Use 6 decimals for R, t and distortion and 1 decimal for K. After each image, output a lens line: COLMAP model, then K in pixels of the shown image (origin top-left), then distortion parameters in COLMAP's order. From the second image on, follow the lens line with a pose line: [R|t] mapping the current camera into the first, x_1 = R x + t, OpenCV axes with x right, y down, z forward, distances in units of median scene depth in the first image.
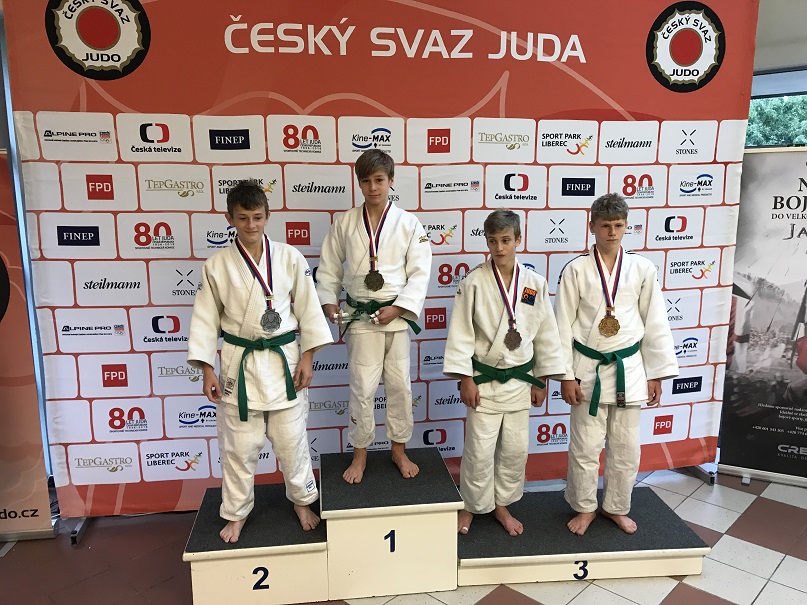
lens RADIAL K [[652.0, 0, 406.7], [0, 652.0, 301.9], [0, 0, 1]] dist [0.006224, -0.002763]
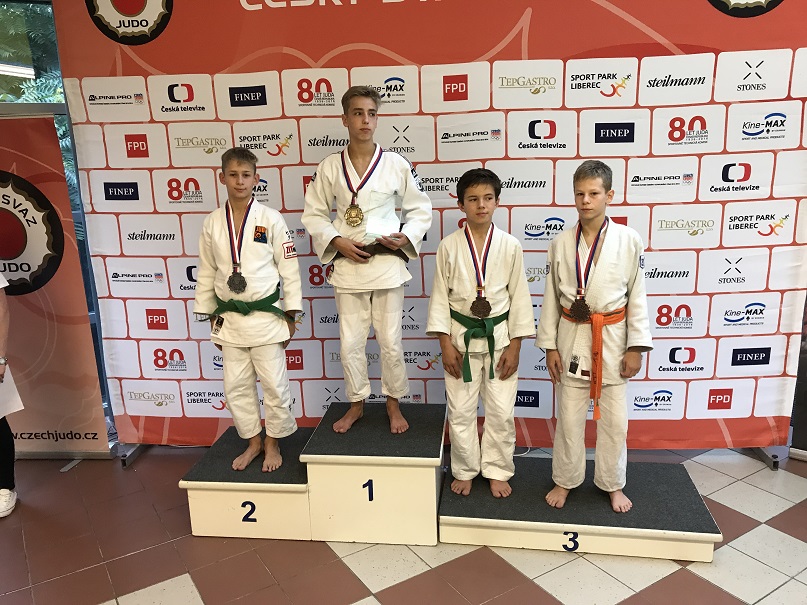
lens RADIAL K [[652.0, 0, 404.7], [0, 652.0, 301.1], [0, 0, 1]] dist [0.006224, -0.002763]
pose [[0.969494, 0.031275, -0.243113, 0.226490], [-0.017352, 0.998095, 0.059201, 0.009987], [0.244501, -0.053176, 0.968190, 0.039336]]
